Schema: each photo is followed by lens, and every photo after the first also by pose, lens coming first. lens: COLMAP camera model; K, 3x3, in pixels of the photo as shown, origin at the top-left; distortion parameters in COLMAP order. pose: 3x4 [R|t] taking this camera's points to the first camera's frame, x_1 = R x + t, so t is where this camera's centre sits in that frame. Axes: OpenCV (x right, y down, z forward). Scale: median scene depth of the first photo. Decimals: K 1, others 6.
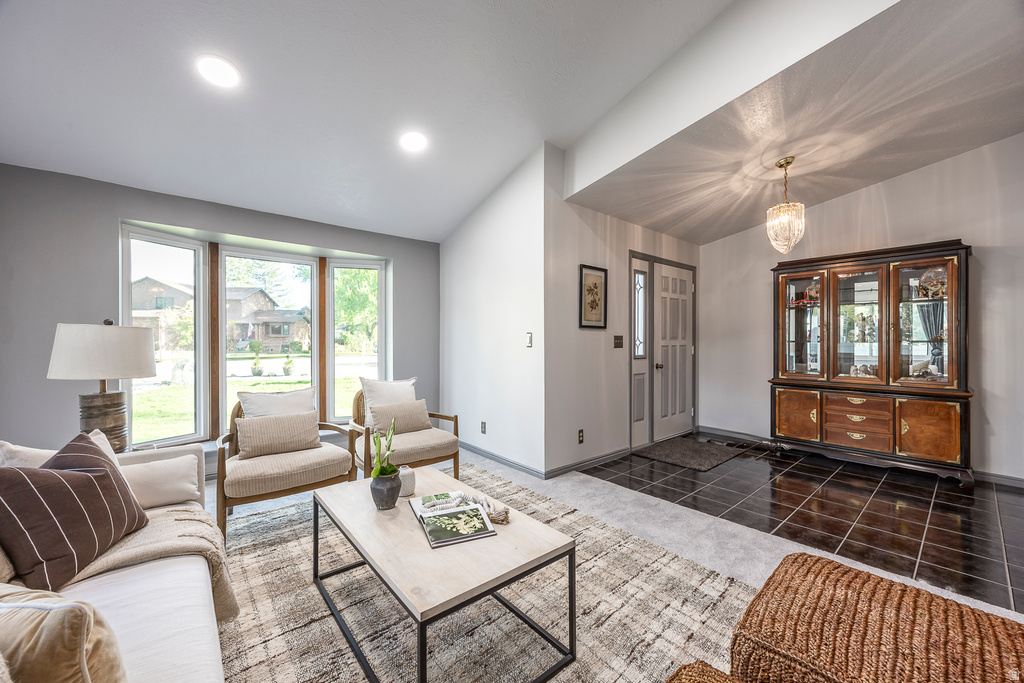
lens RADIAL K [[405.2, 0, 514.6], [0, 405.2, 343.1], [0, 0, 1]] dist [0.008402, -0.000969]
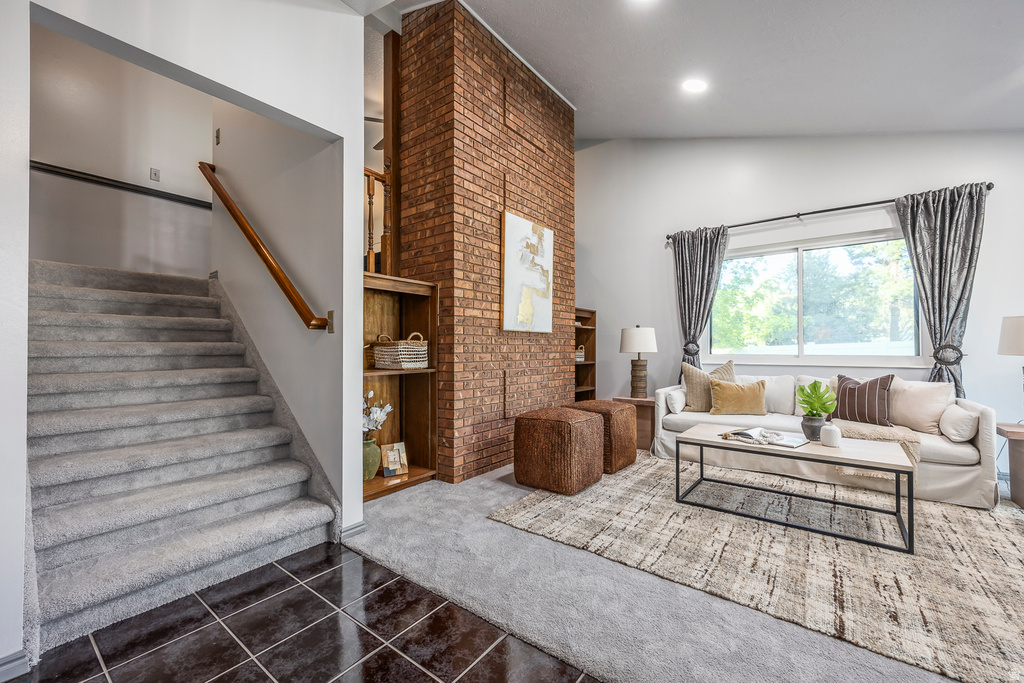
lens RADIAL K [[405.2, 0, 514.2], [0, 405.2, 344.9], [0, 0, 1]] dist [0.008402, -0.000969]
pose [[-0.980567, -0.001665, -0.196179, 0.485772], [-0.000936, 0.999992, -0.003808, 0.032562], [0.196184, -0.003550, -0.980561, 1.053479]]
